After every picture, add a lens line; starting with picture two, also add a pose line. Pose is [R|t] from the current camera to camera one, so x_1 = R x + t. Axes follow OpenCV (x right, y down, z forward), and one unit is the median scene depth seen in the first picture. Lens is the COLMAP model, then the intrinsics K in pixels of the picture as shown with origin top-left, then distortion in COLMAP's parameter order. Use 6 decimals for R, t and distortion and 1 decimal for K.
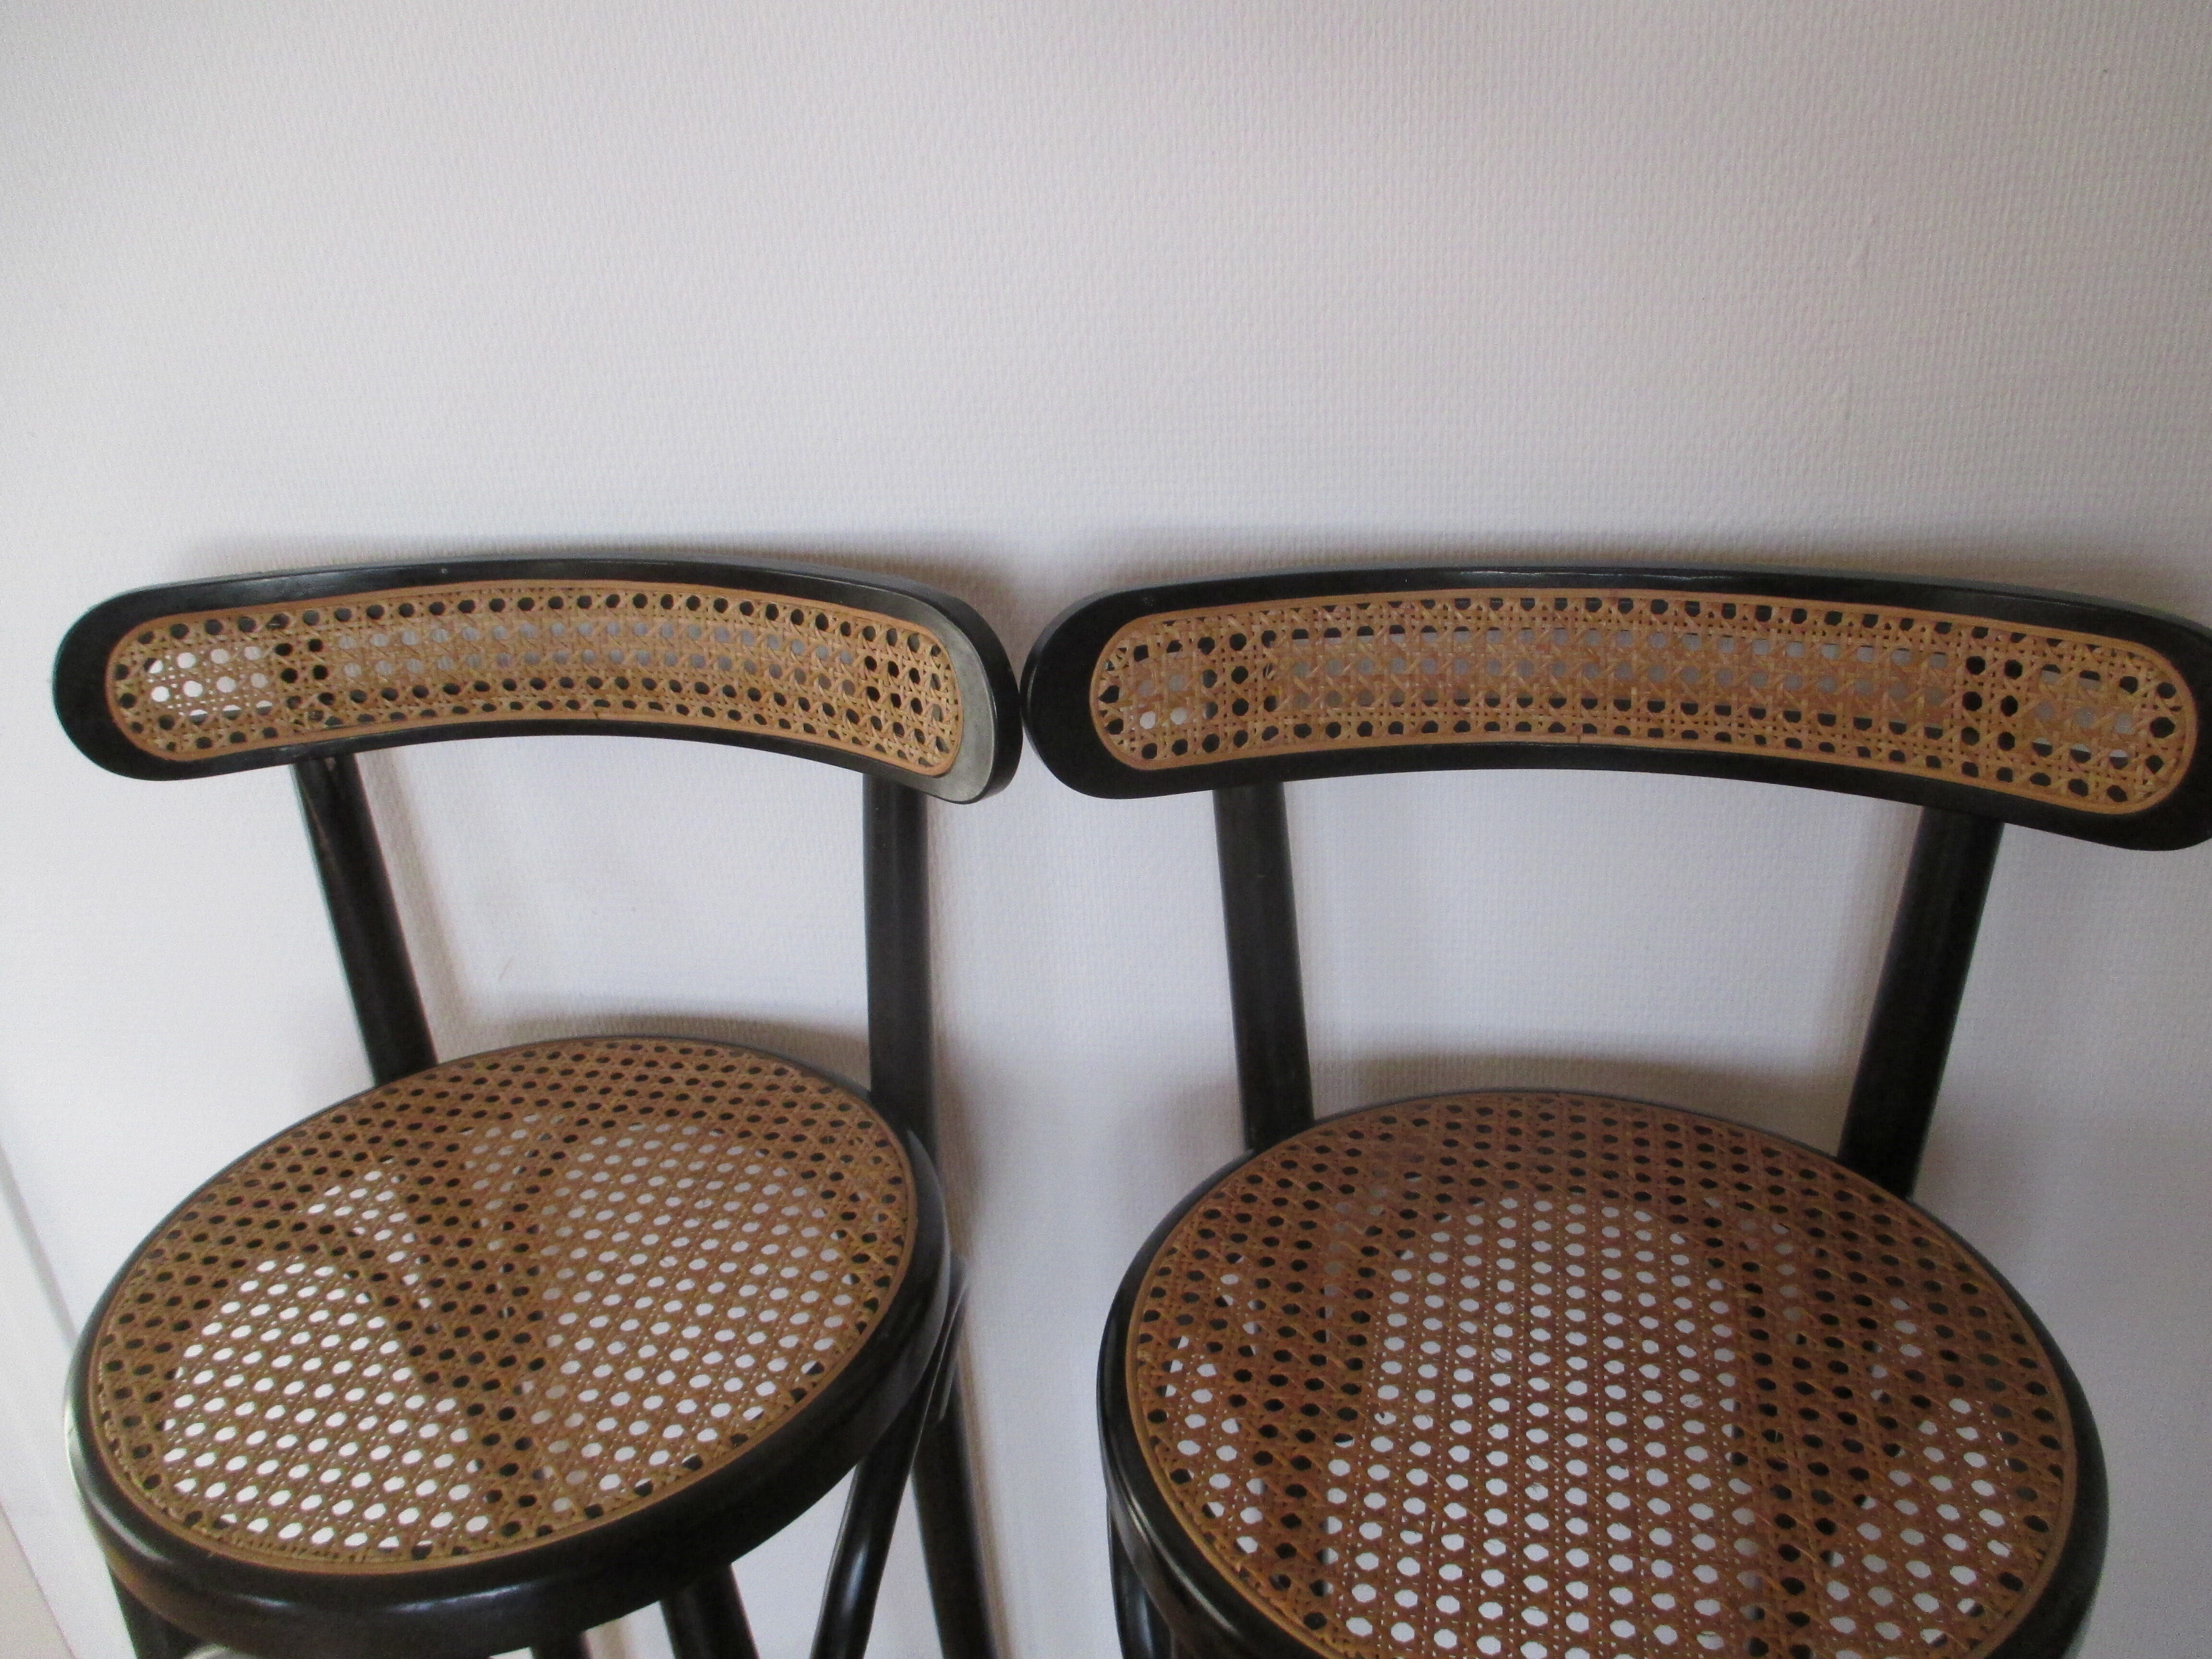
lens RADIAL K [[1852.4, 0, 1100.5], [0, 1852.4, 832.7], [0, 0, 1]] dist [-0.028114, -0.003103]
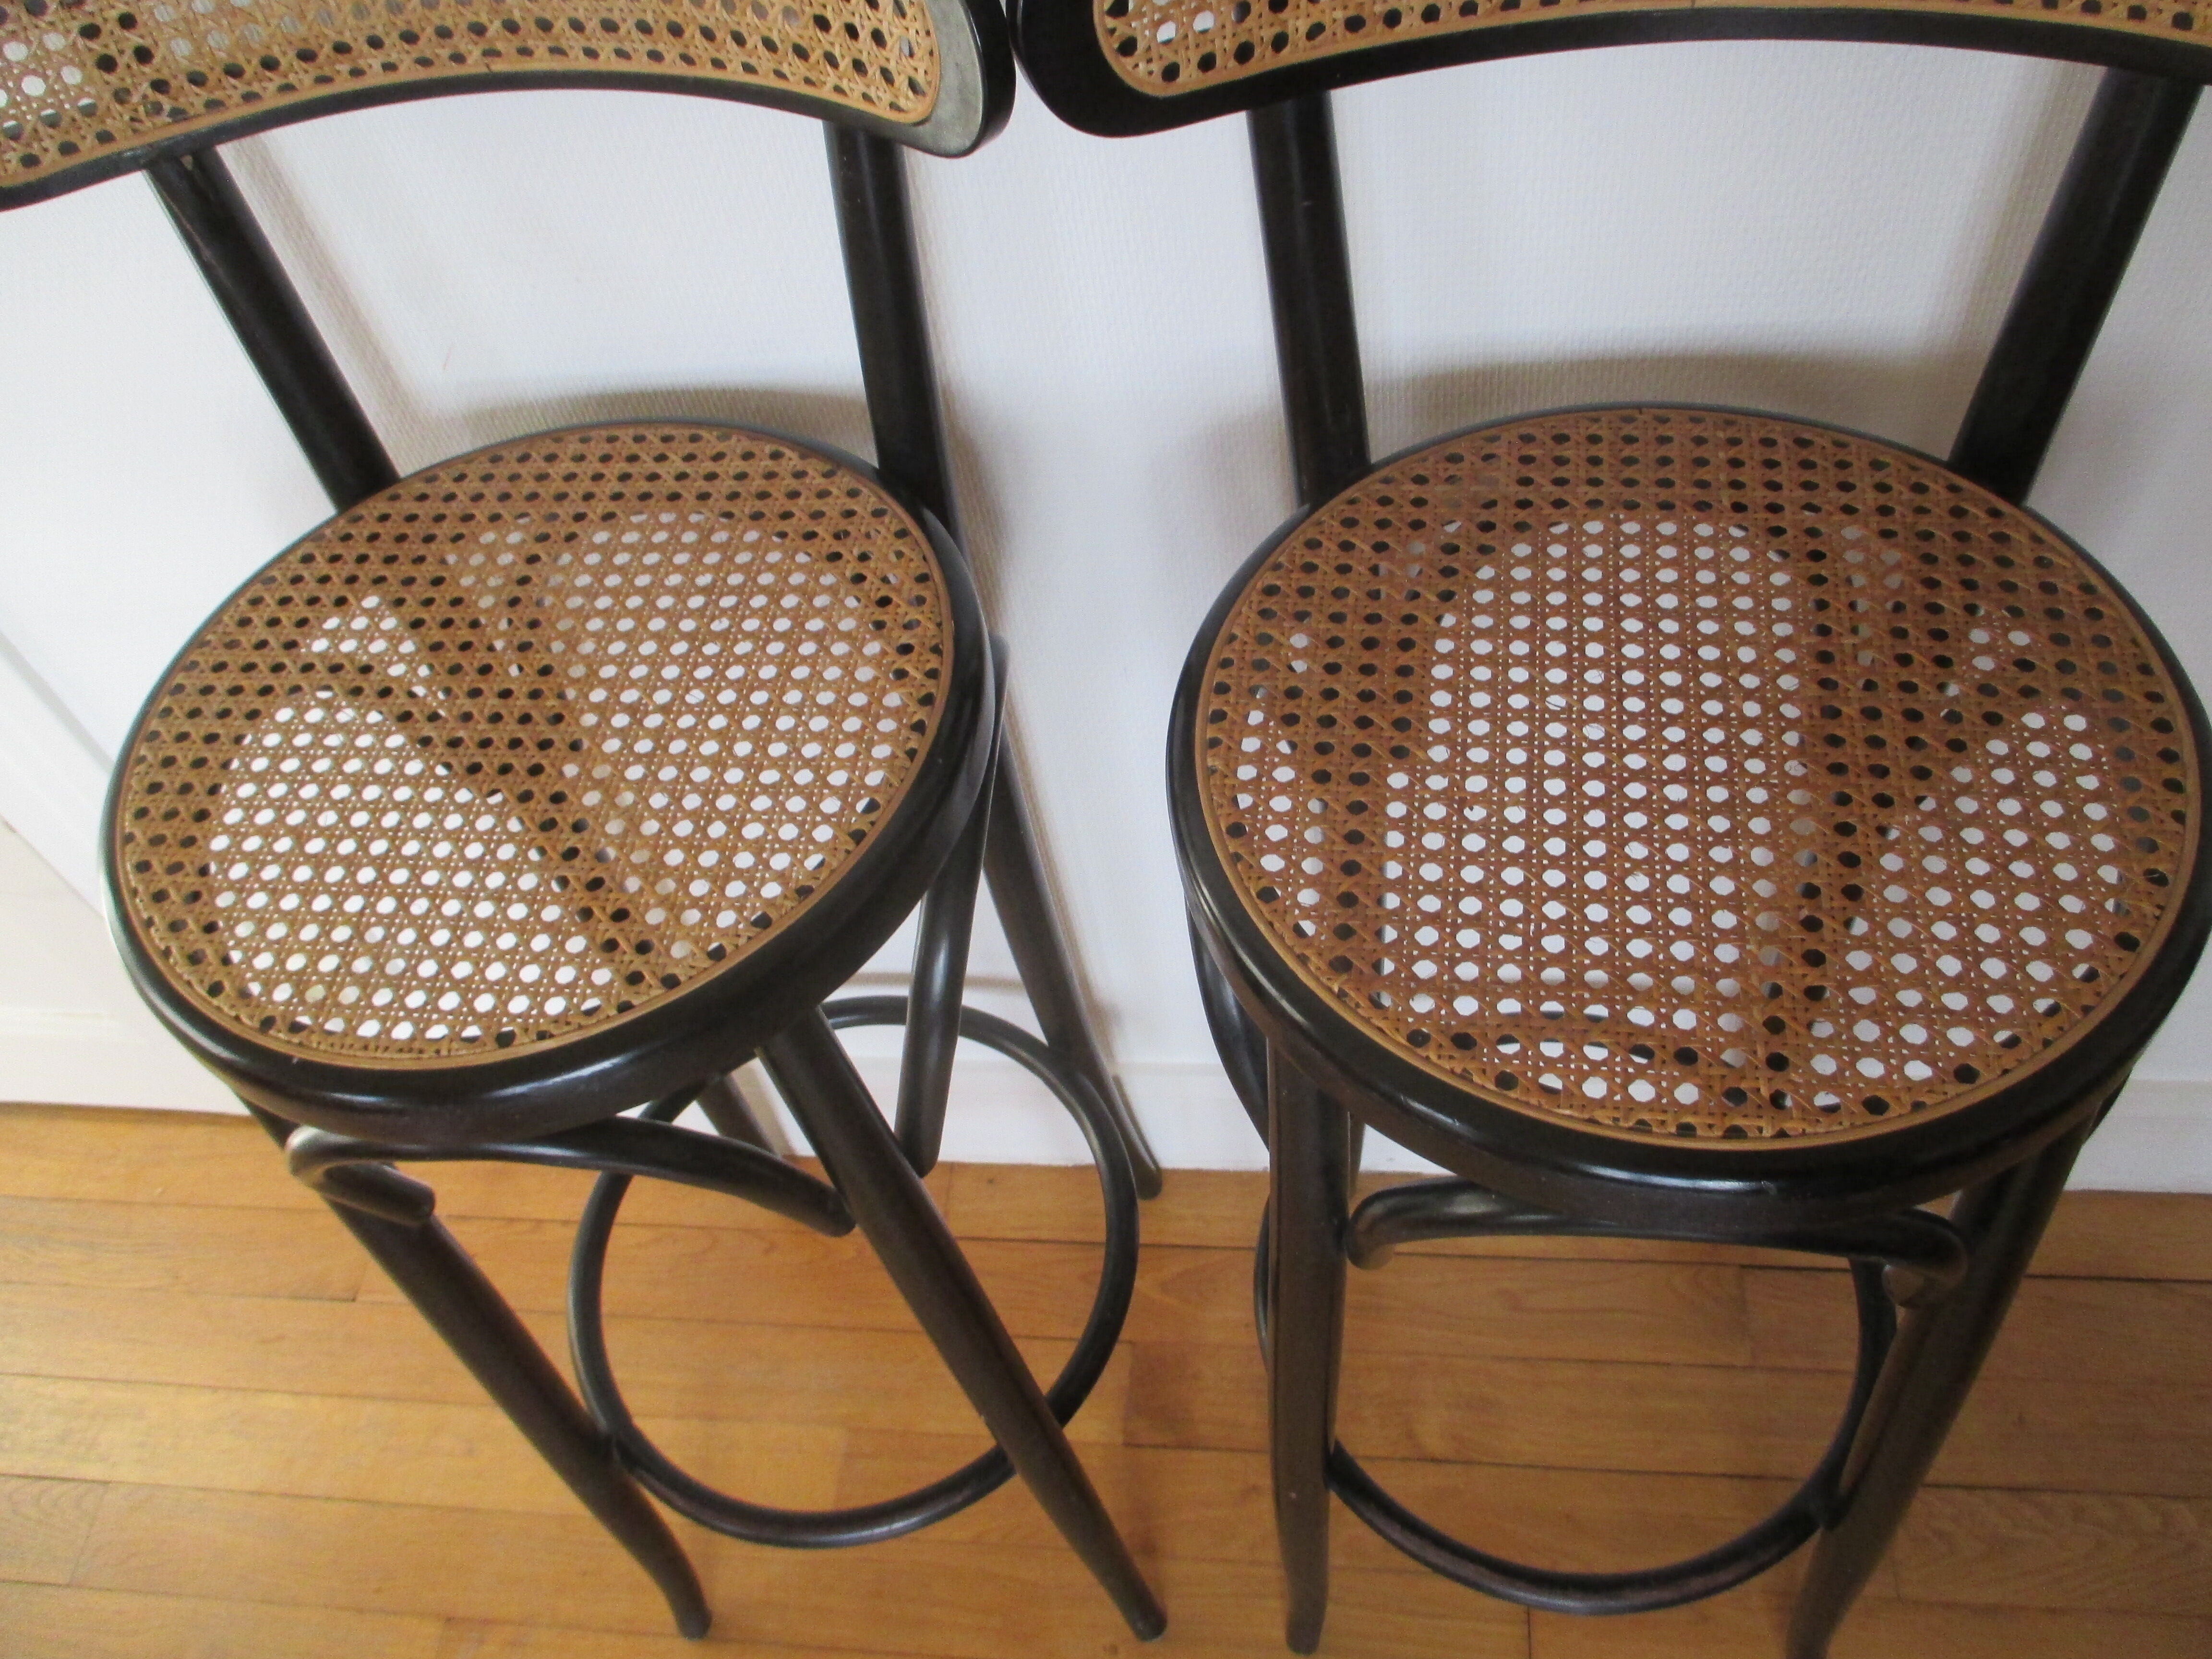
lens RADIAL K [[1852.4, 0, 1100.5], [0, 1852.4, 832.7], [0, 0, 1]] dist [-0.028114, -0.003103]
pose [[0.995623, -0.092265, -0.014900, -0.022768], [0.089967, 0.902977, 0.420165, -0.084021], [-0.025313, -0.419666, 0.907326, 0.120183]]
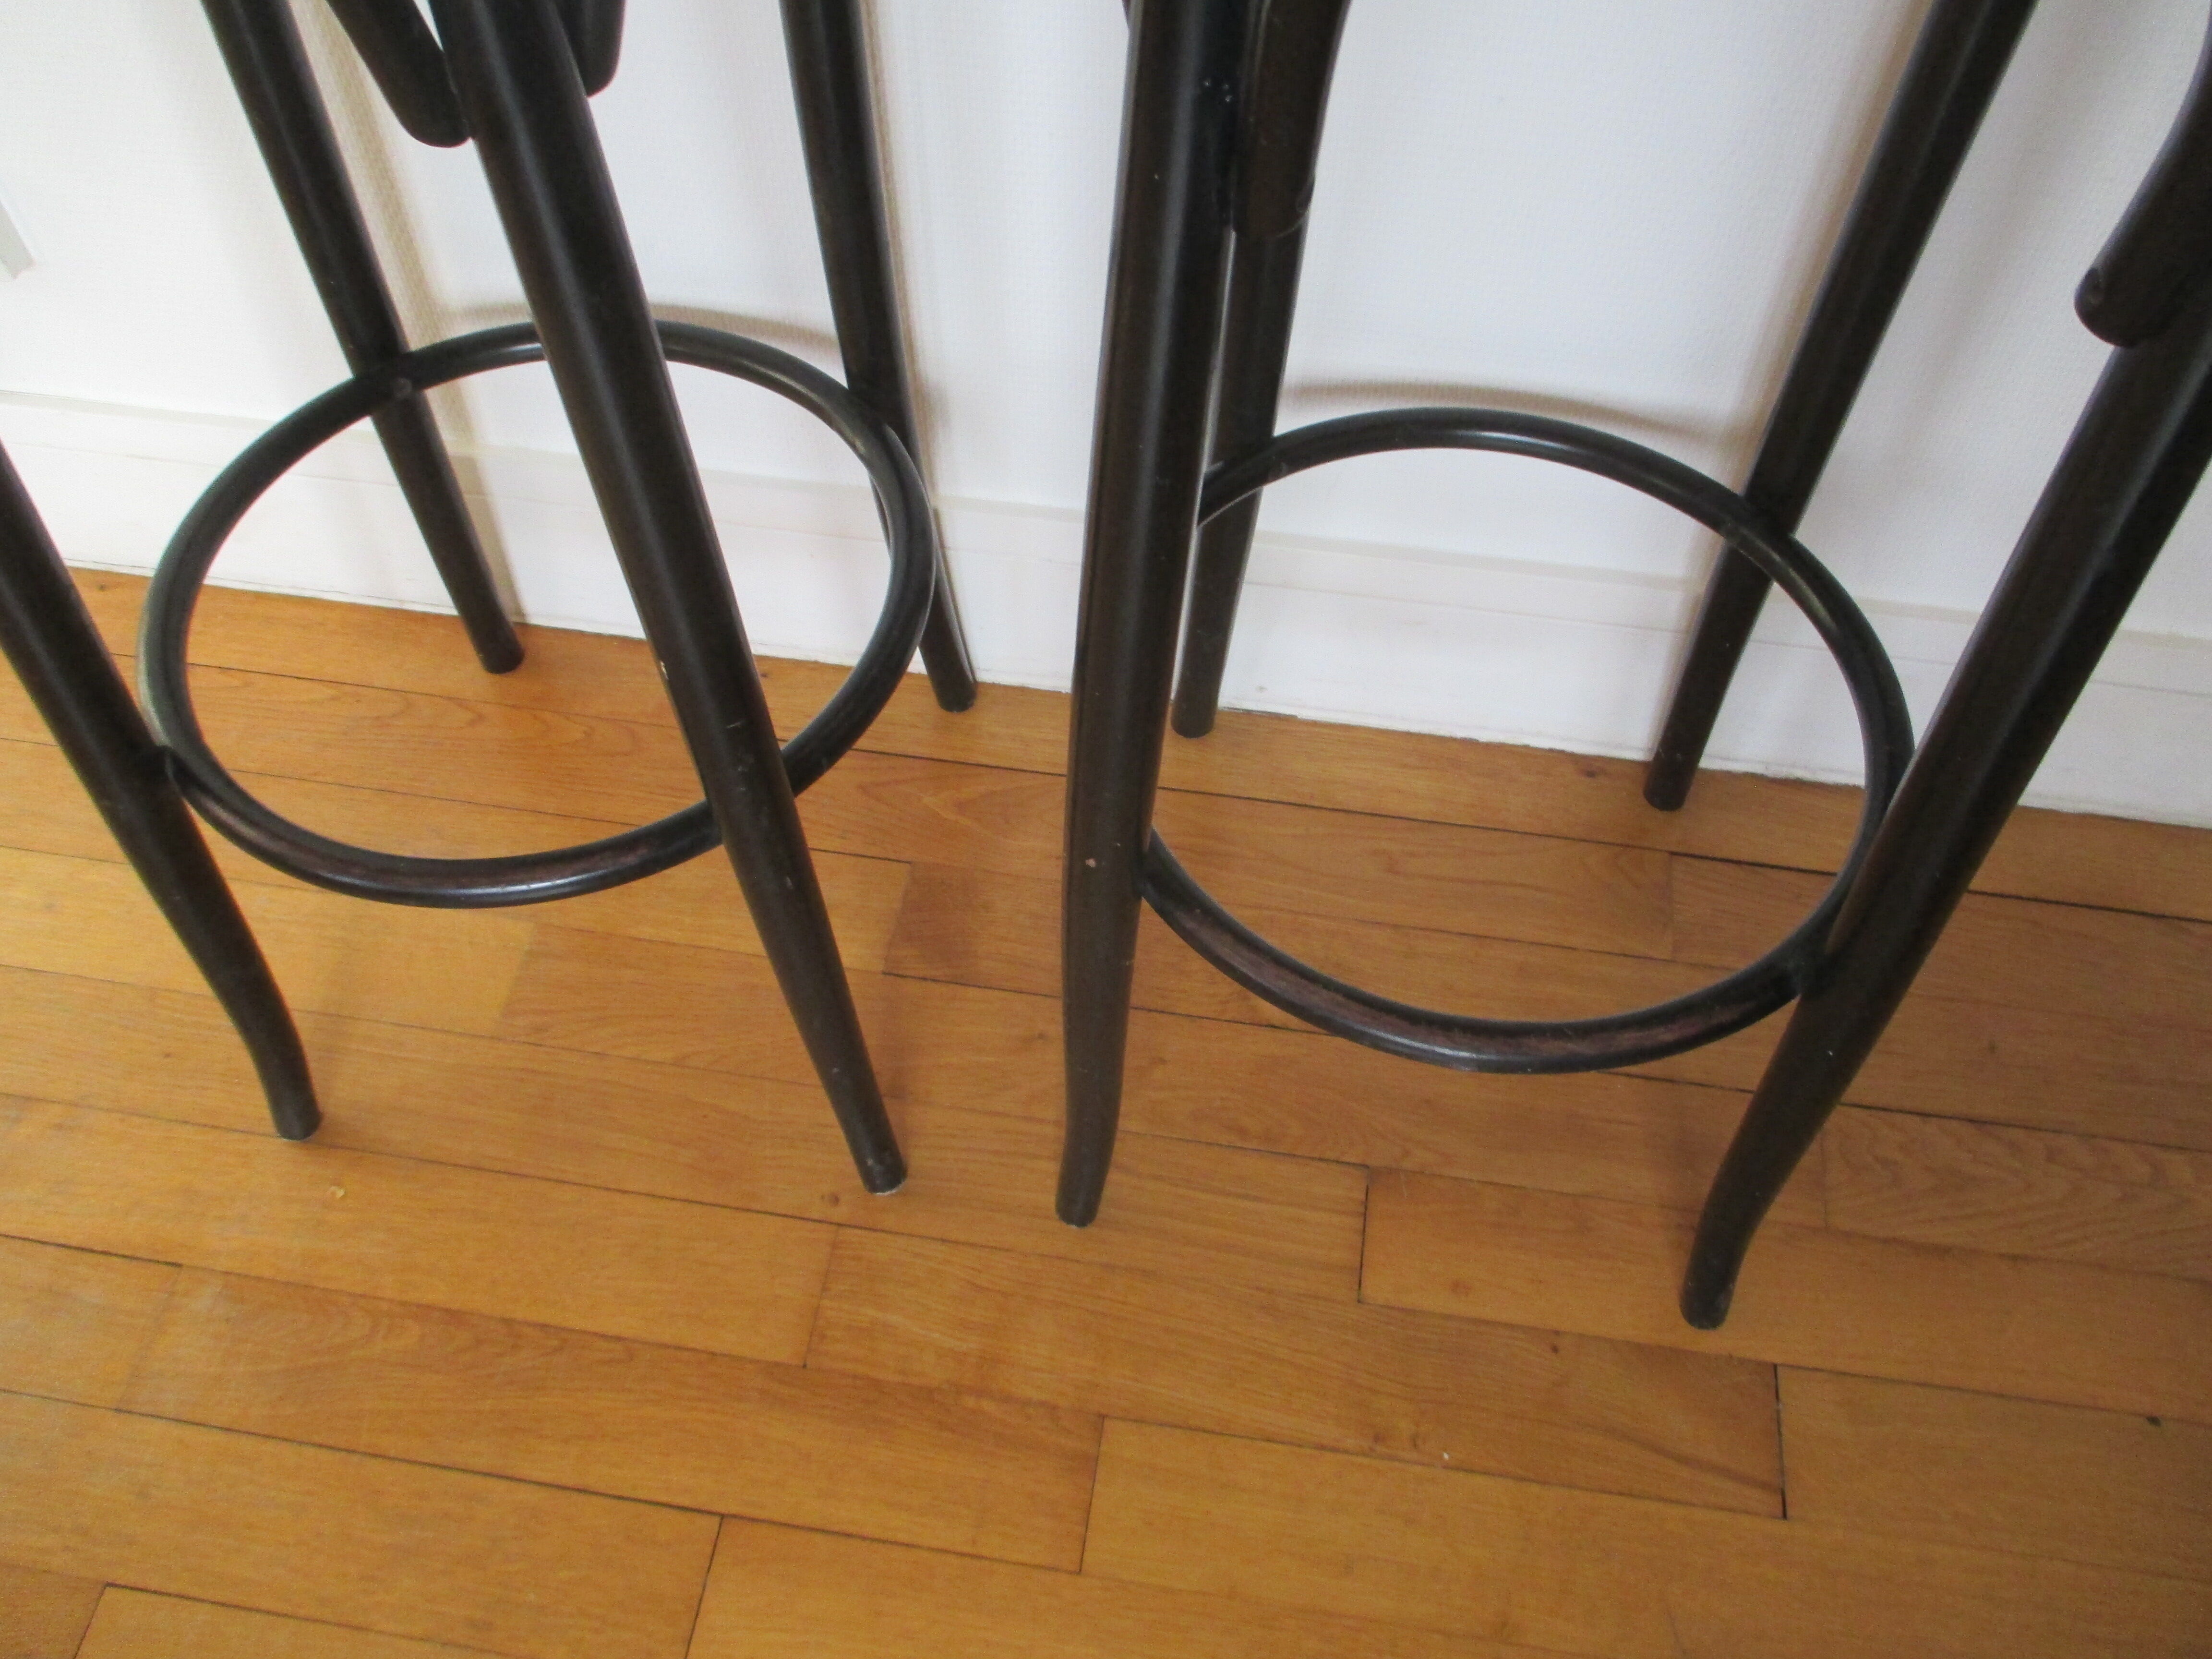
lens RADIAL K [[1891.3, 0, 1082.9], [0, 1891.3, 833.3], [0, 0, 1]] dist [-0.024331, -0.010105]
pose [[0.998448, 0.027969, 0.048149, -0.000869], [-0.046942, 0.887897, 0.457641, 0.448434], [-0.029952, -0.459191, 0.887832, 0.257270]]
